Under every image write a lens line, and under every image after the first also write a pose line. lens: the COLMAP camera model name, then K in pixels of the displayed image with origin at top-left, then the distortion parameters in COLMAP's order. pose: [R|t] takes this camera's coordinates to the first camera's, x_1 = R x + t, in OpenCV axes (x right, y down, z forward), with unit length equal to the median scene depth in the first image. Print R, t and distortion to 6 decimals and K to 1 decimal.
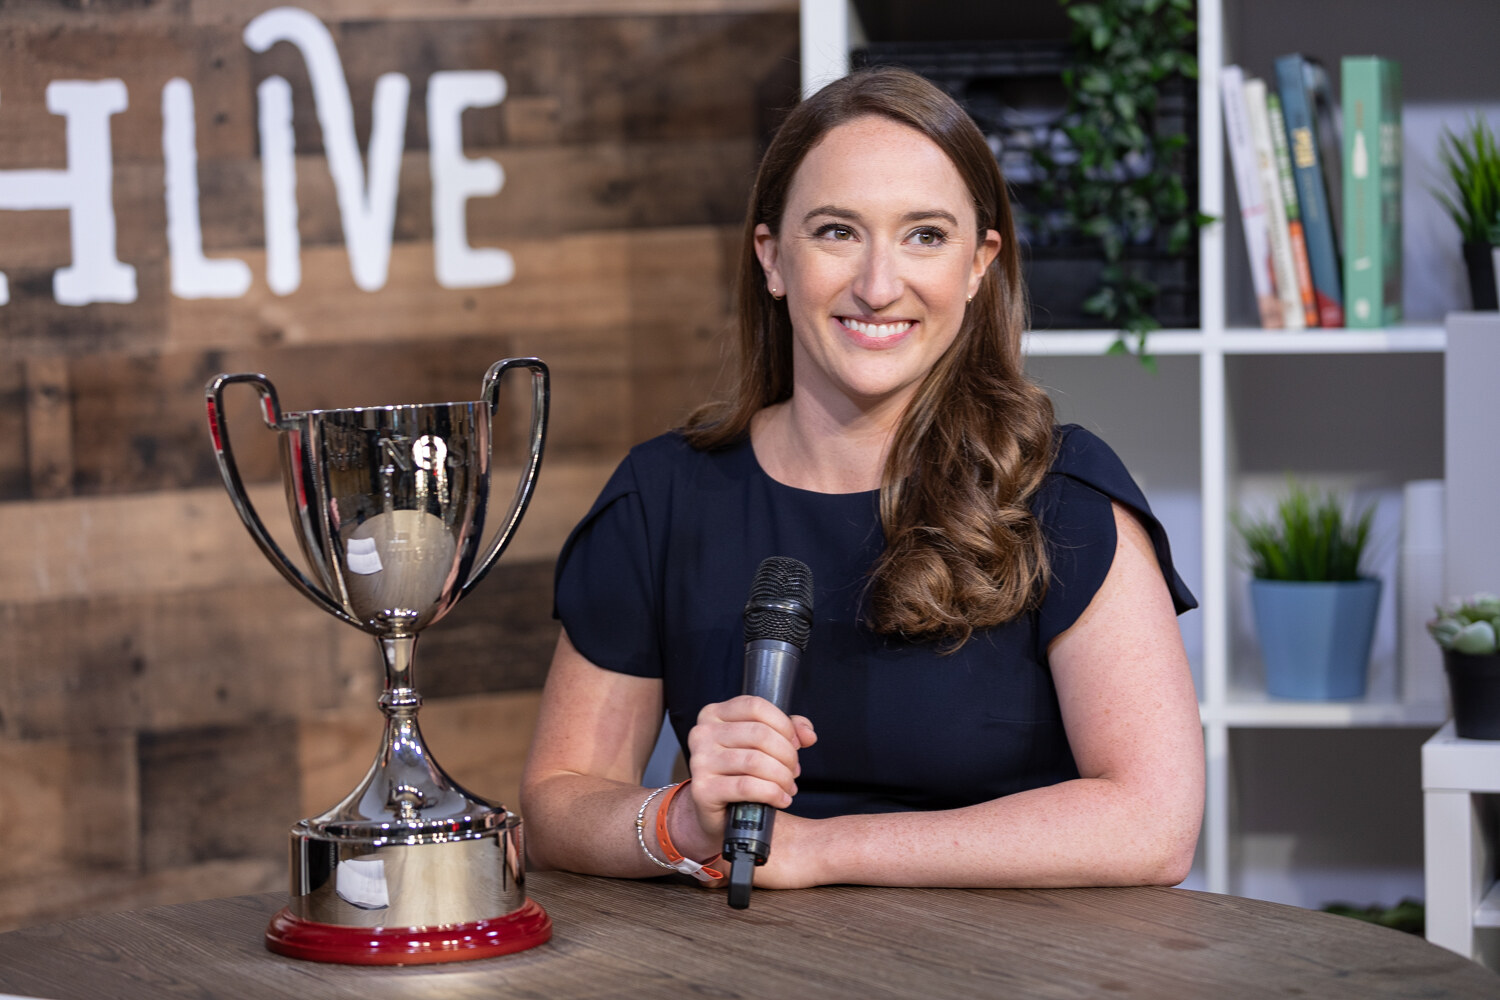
lens RADIAL K [[3938.6, 0, 838.2], [0, 3938.6, 521.1], [0, 0, 1]] dist [0.167456, -1.185923]
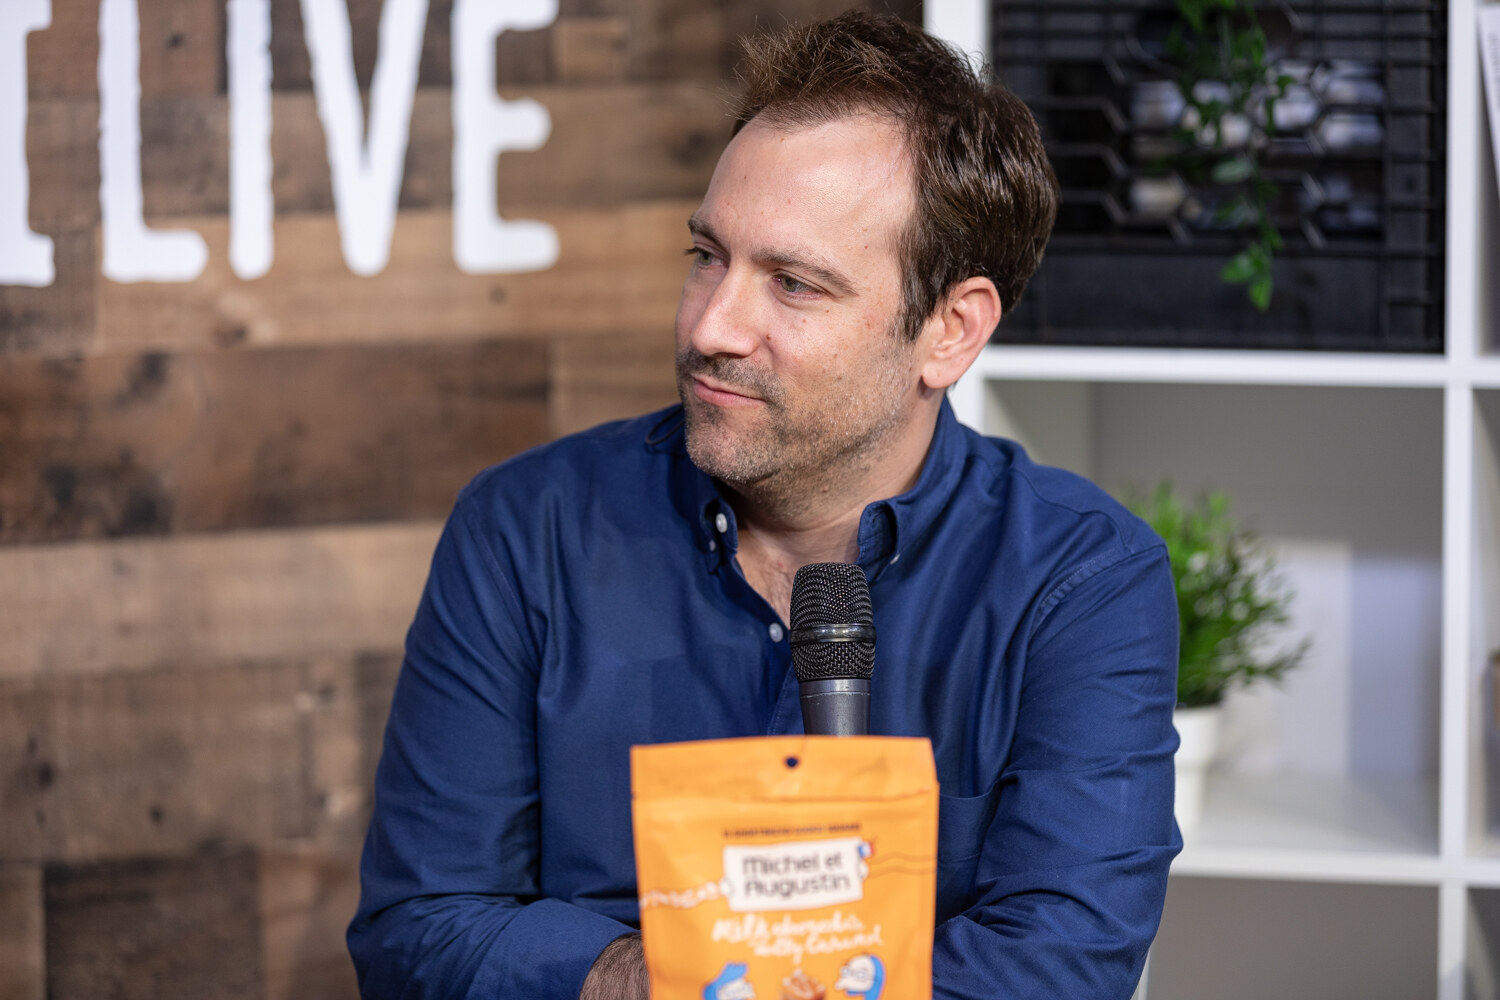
lens RADIAL K [[4281.3, 0, 751.8], [0, 4281.3, 500.3], [0, 0, 1]] dist [-0.084723, -2.020204]
pose [[0.999405, 0.023796, -0.024950, -0.025816], [-0.023772, 0.999717, 0.001262, -0.019182], [0.024973, -0.000668, 0.999688, 0.203806]]
